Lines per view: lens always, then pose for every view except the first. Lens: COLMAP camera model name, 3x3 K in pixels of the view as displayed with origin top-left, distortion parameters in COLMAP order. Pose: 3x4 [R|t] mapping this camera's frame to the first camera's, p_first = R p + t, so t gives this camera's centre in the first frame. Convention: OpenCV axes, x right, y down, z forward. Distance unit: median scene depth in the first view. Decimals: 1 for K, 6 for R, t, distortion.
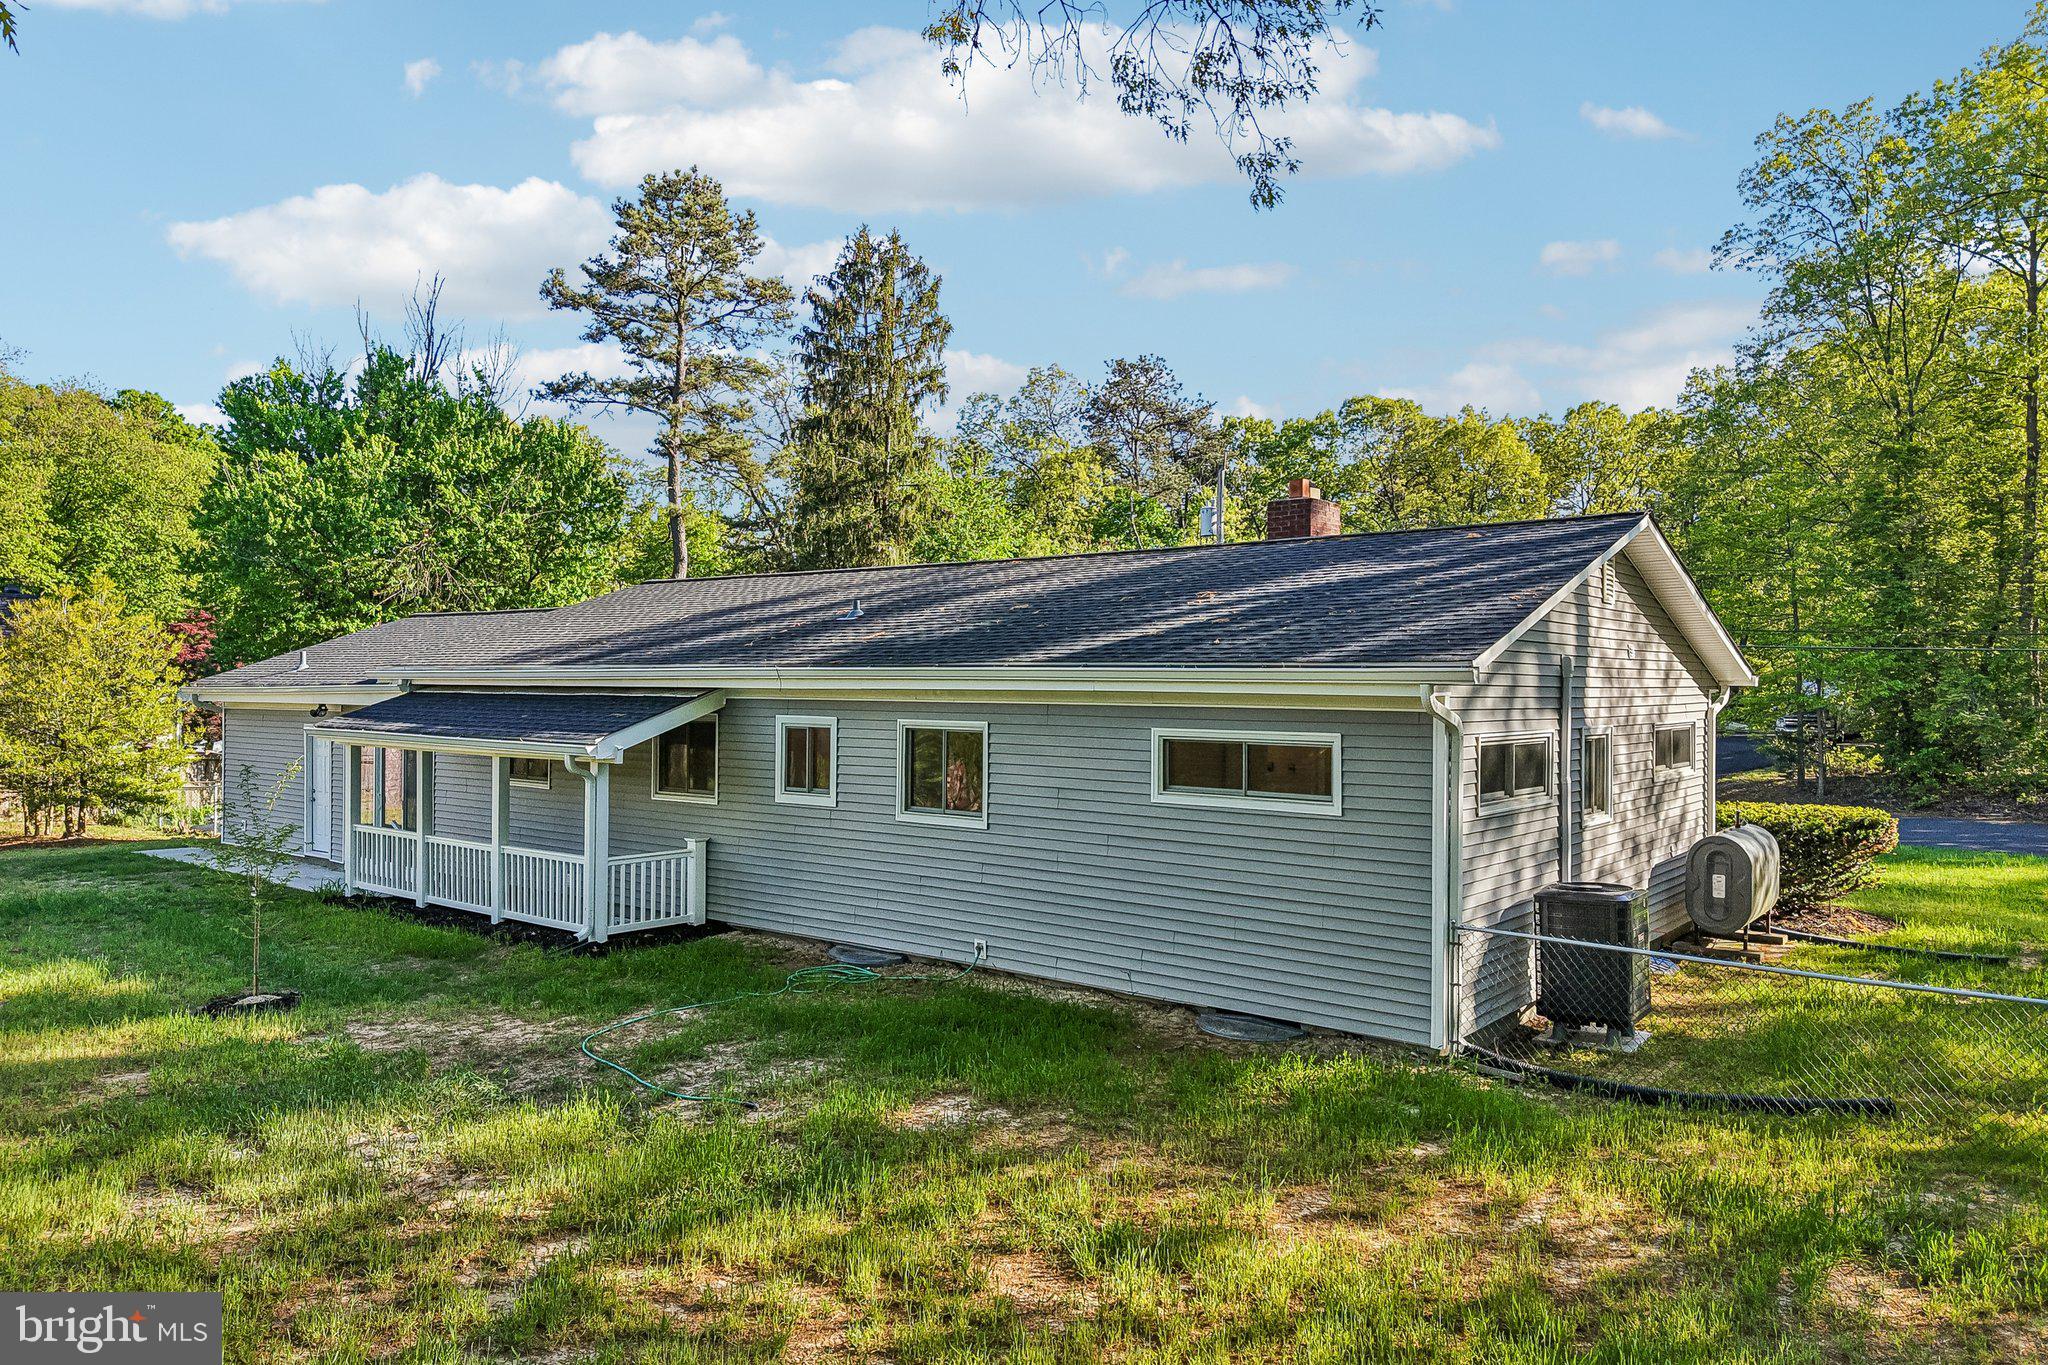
lens RADIAL K [[1368.4, 0, 1024.0], [0, 1368.4, 682.5], [0, 0, 1]] dist [0.049497, -0.053437]
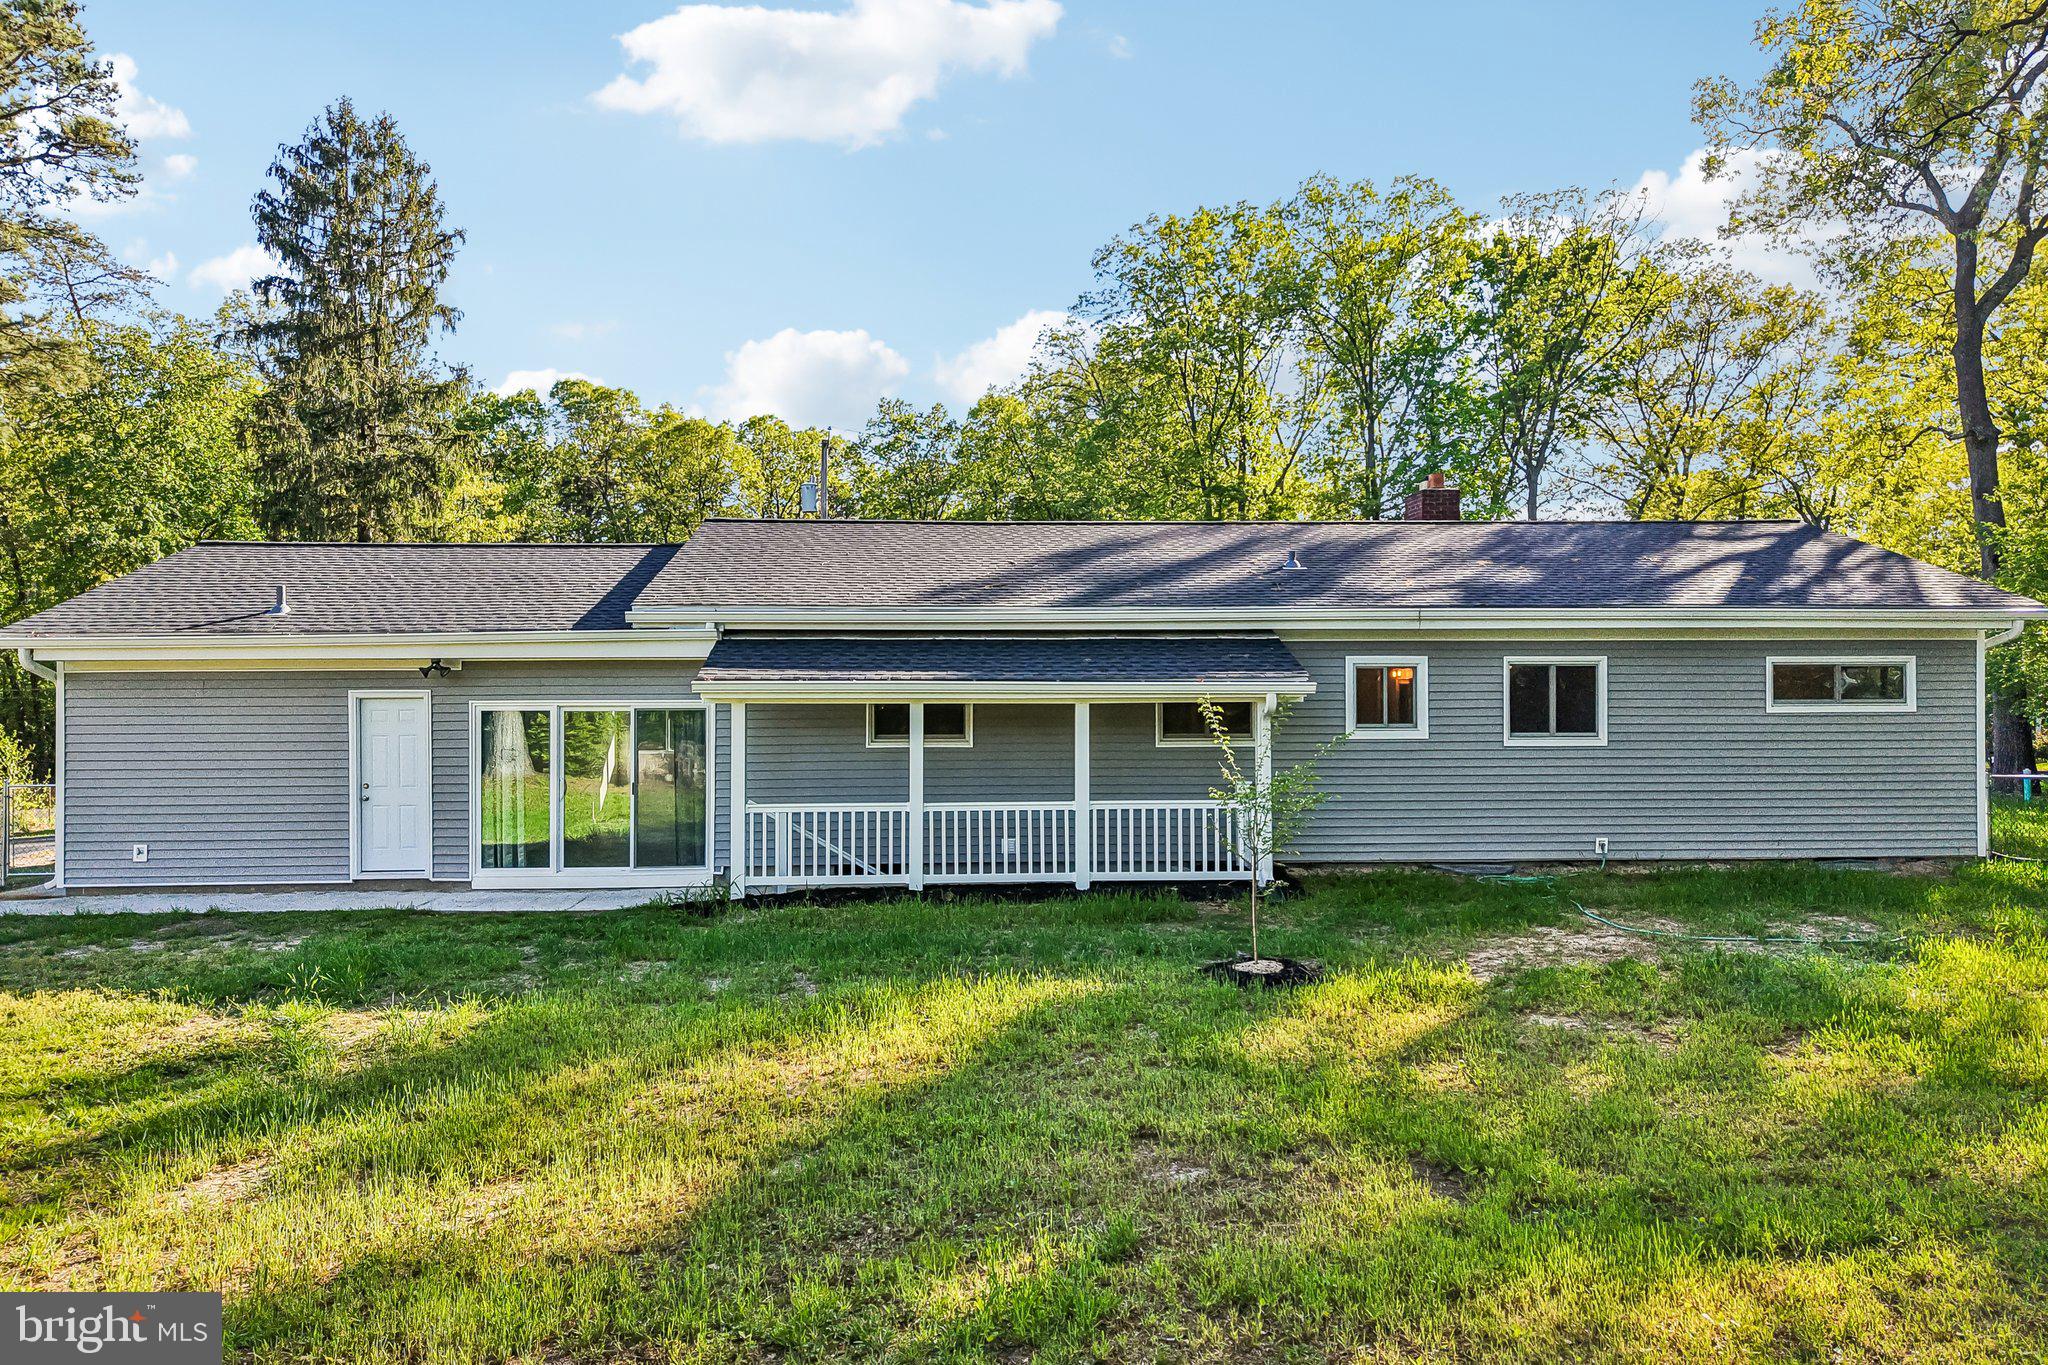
lens RADIAL K [[1368.4, 0, 1024.0], [0, 1368.4, 682.5], [0, 0, 1]] dist [0.049497, -0.053437]
pose [[0.750702, -0.008597, 0.660585, -1.175380], [0.007960, 0.999960, 0.003967, 0.041592], [-0.660593, 0.002280, 0.750741, 0.411746]]
